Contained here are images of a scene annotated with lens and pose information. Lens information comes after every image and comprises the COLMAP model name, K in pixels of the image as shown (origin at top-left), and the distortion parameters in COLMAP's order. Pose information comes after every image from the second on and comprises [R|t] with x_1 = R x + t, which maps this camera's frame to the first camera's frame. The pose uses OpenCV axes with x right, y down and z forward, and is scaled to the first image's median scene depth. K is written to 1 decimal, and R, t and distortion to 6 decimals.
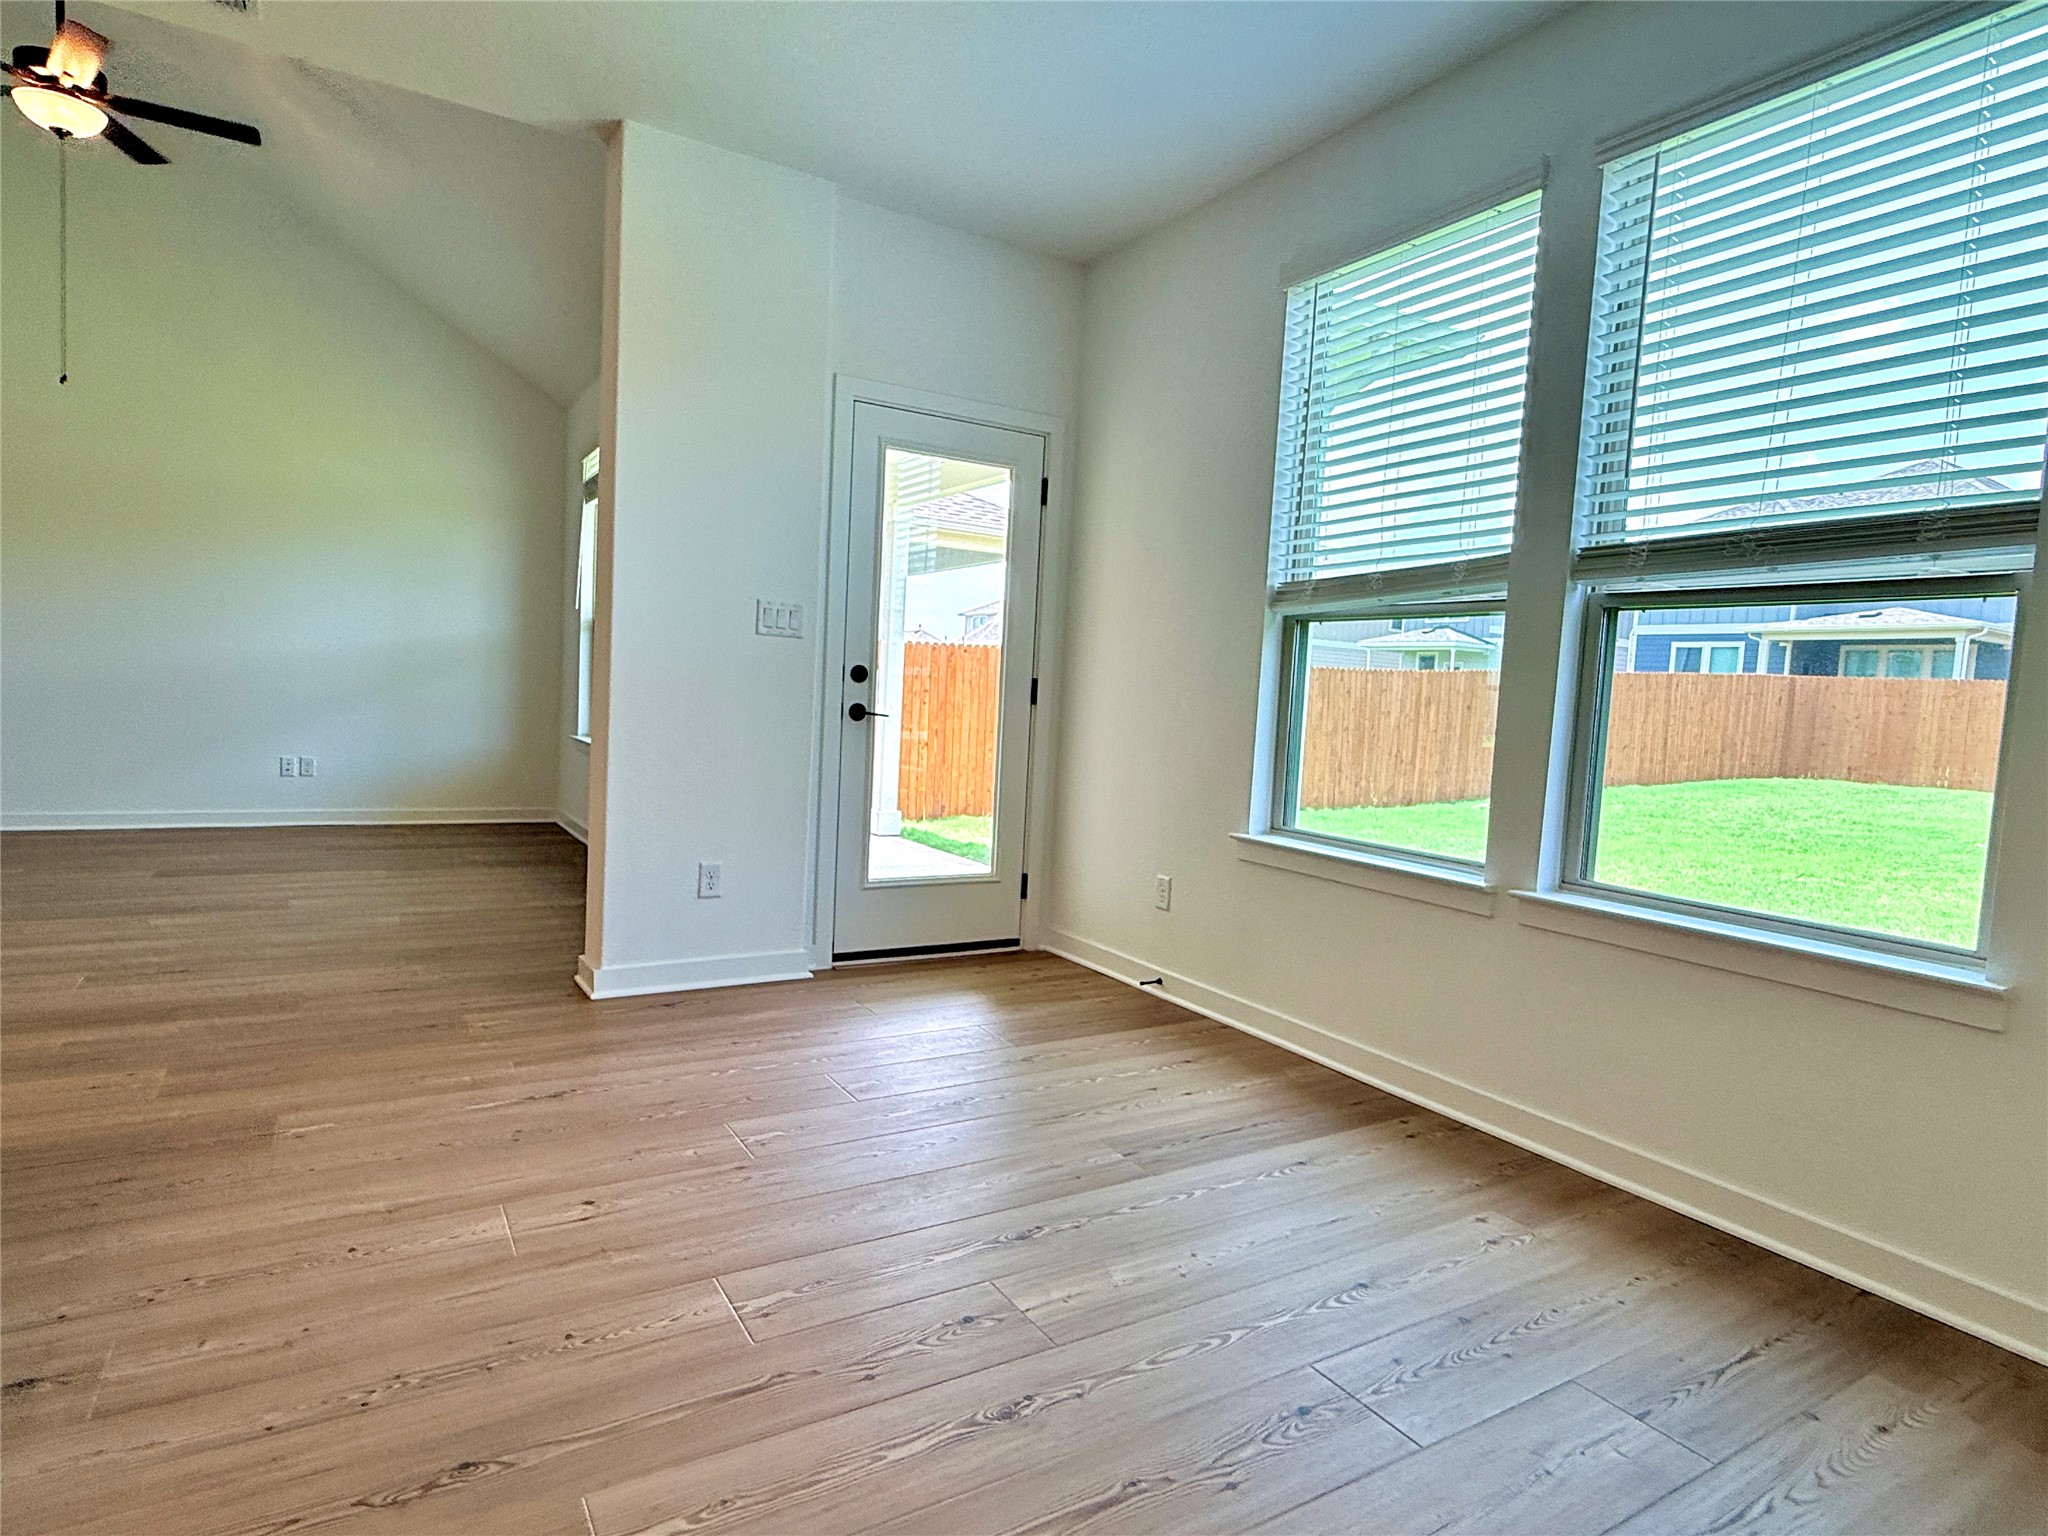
lens RADIAL K [[1125.4, 0, 1031.1], [0, 1125.4, 772.2], [0, 0, 1]] dist [-0.002158, 0.000581]
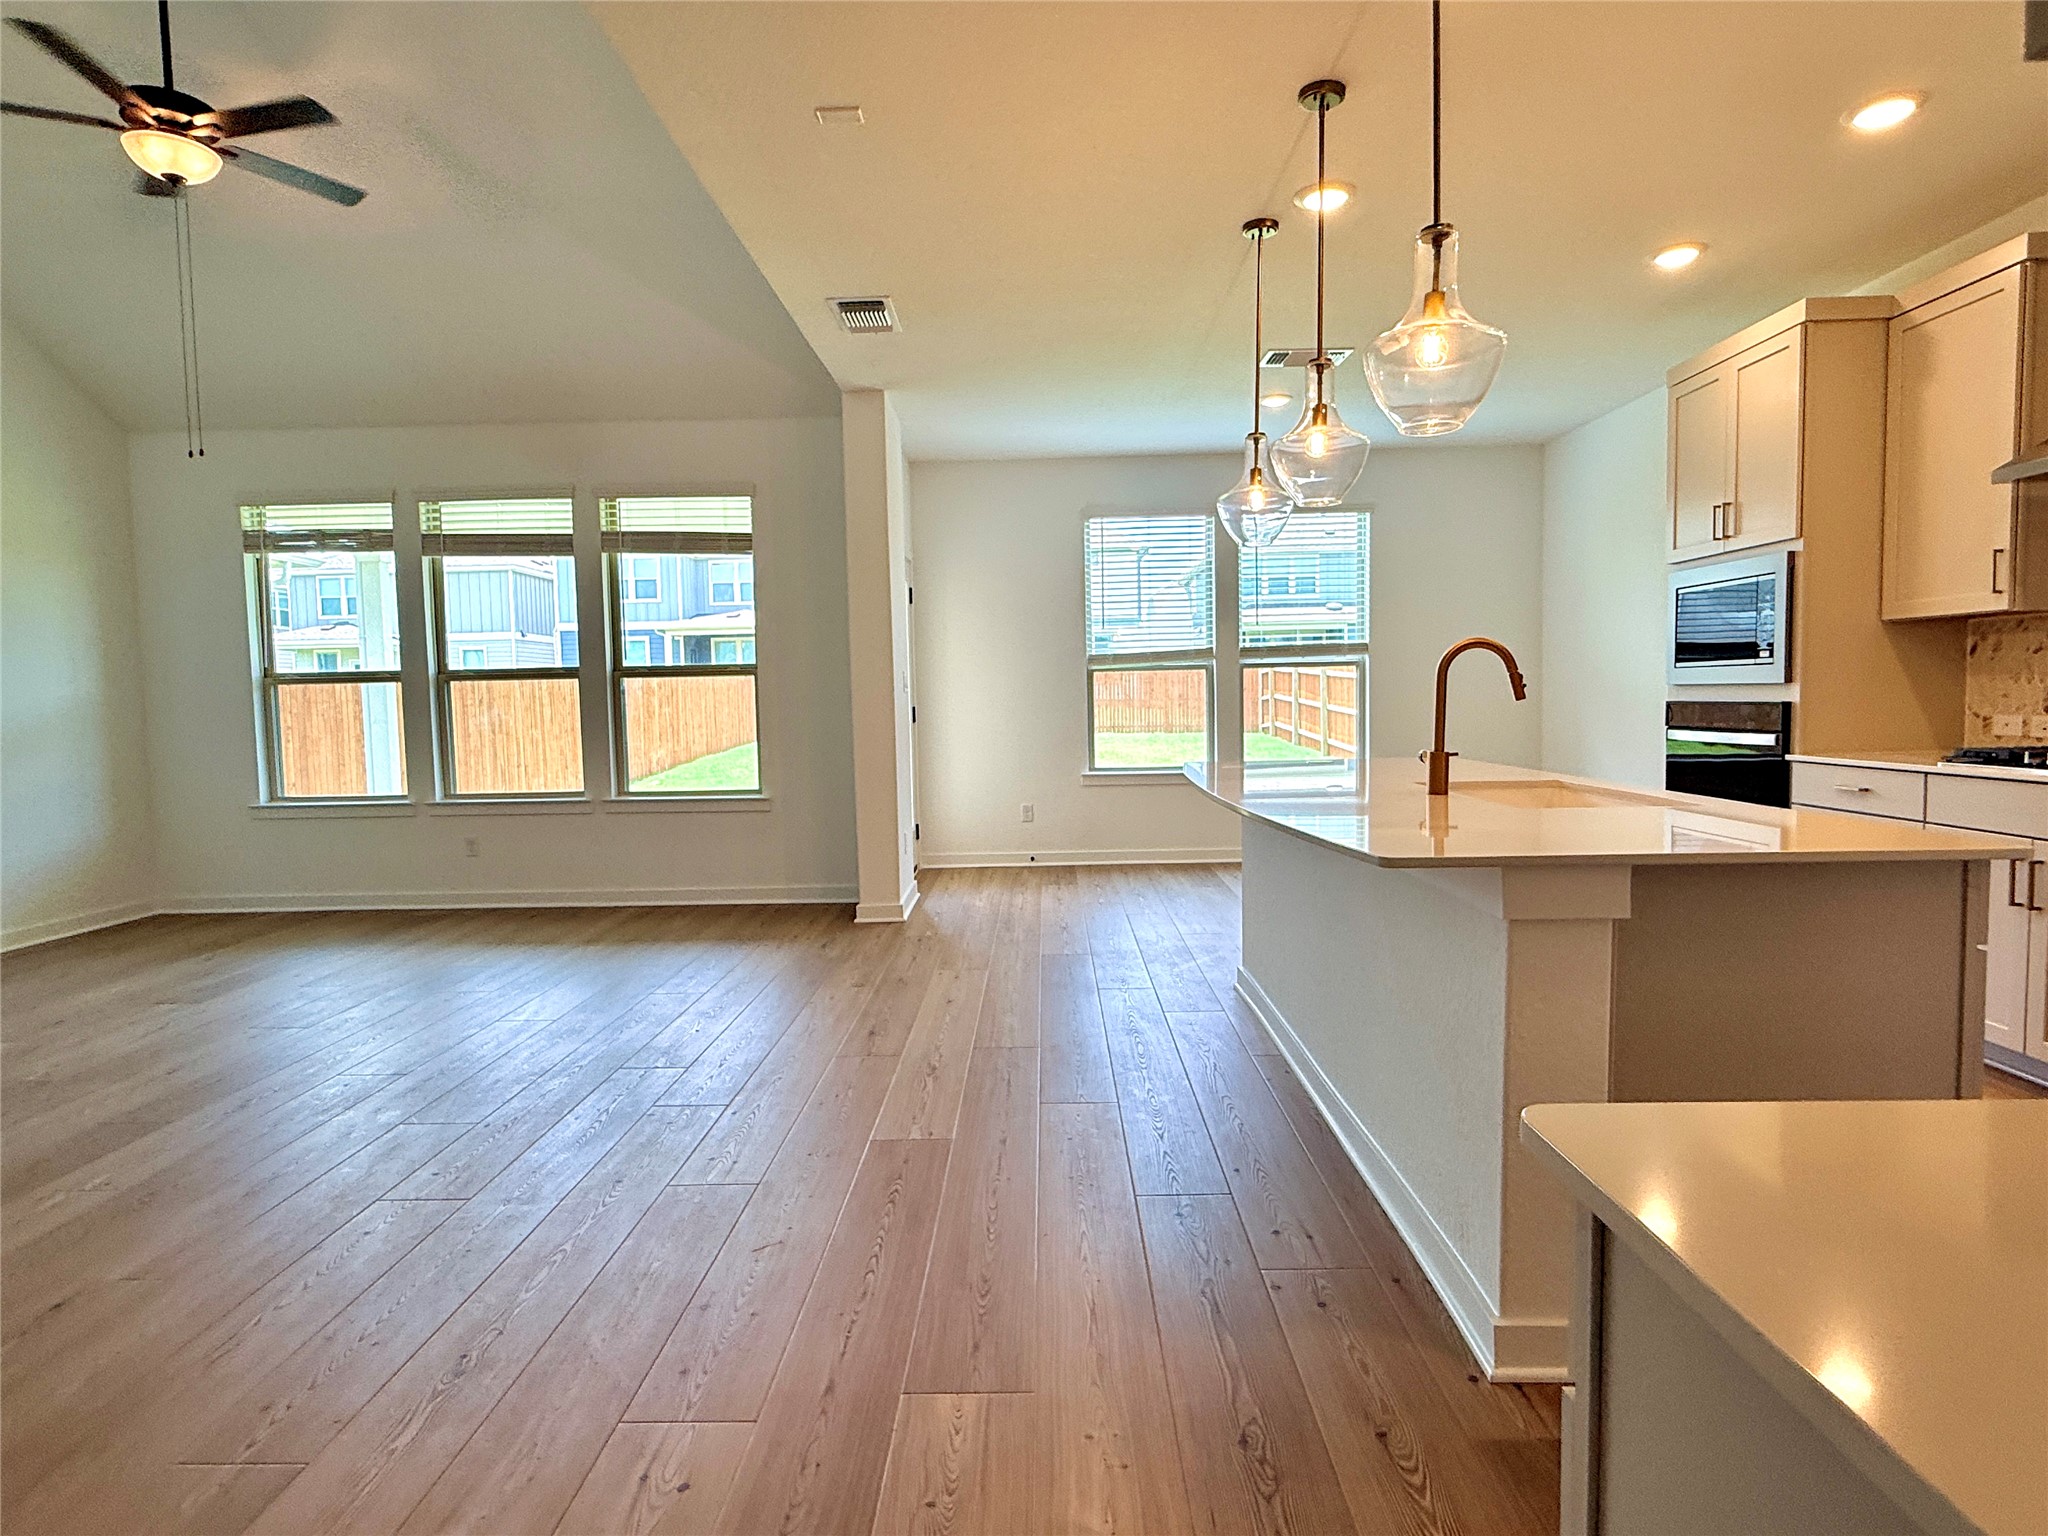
lens RADIAL K [[1106.1, 0, 1027.7], [0, 1106.1, 771.2], [0, 0, 1]] dist [0.000289, 0.002071]
pose [[0.532194, -0.119900, 0.838089, -2.082871], [0.107593, 0.991473, 0.073522, -0.145793], [-0.839758, 0.051044, 0.540556, -0.041106]]
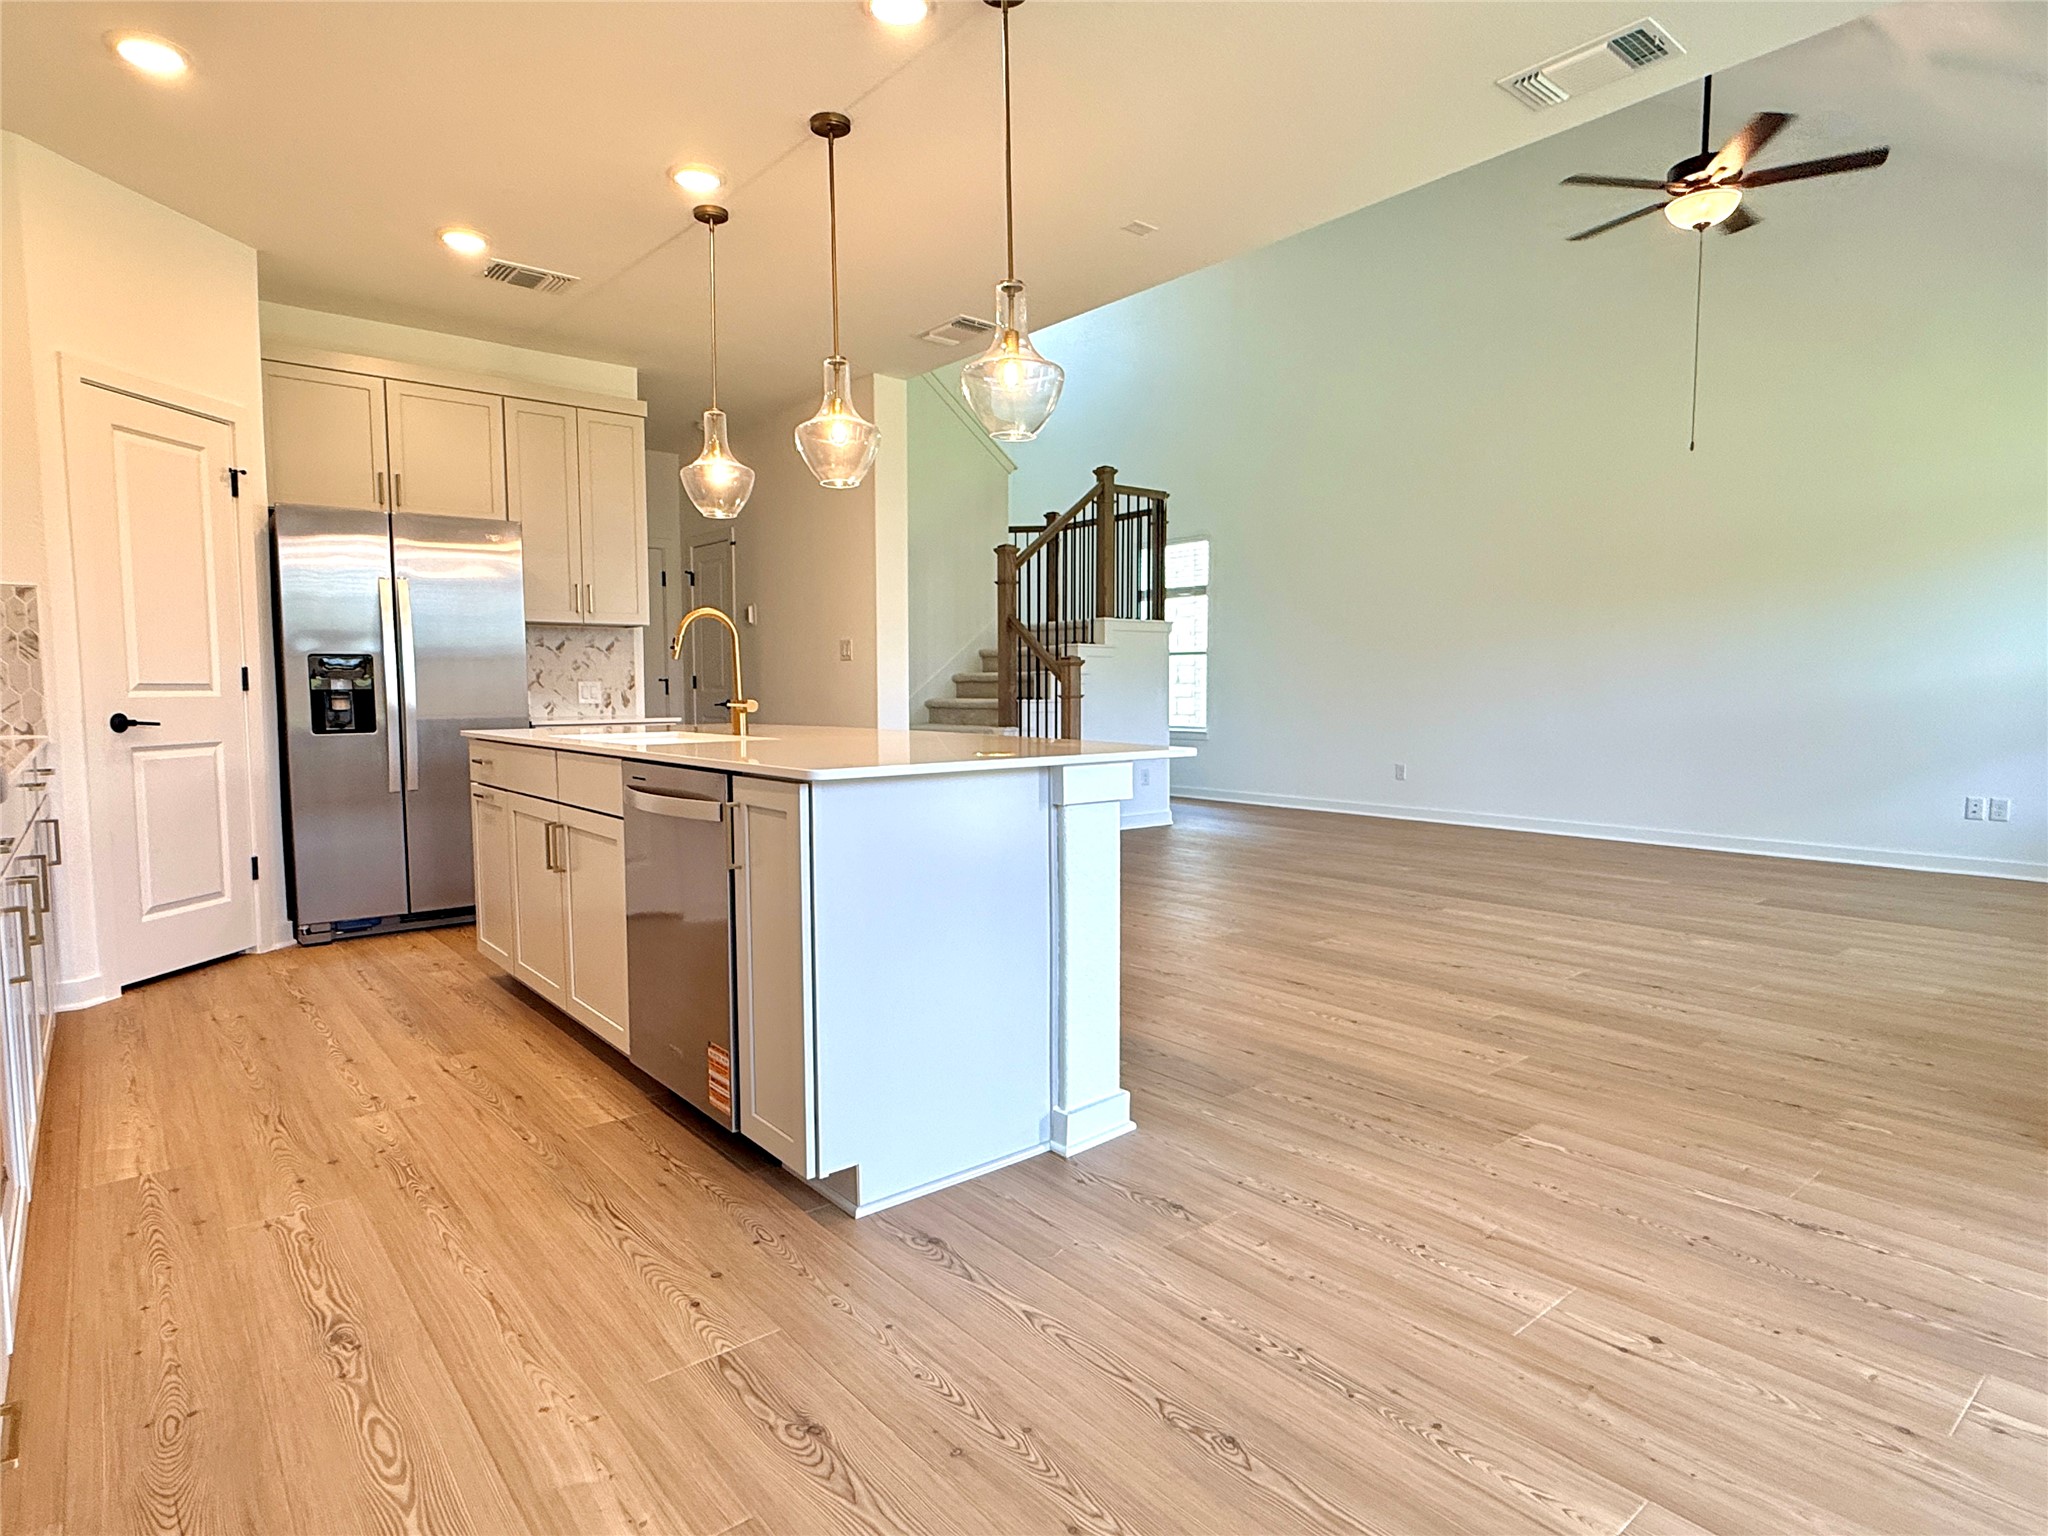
lens RADIAL K [[1123.2, 0, 1017.8], [0, 1123.2, 773.6], [0, 0, 1]] dist [0.001437, 0.000827]
pose [[0.135641, 0.025264, -0.990436, 0.263661], [-0.059131, 0.998099, 0.017361, -0.007227], [0.988992, 0.056210, 0.136877, 0.329117]]
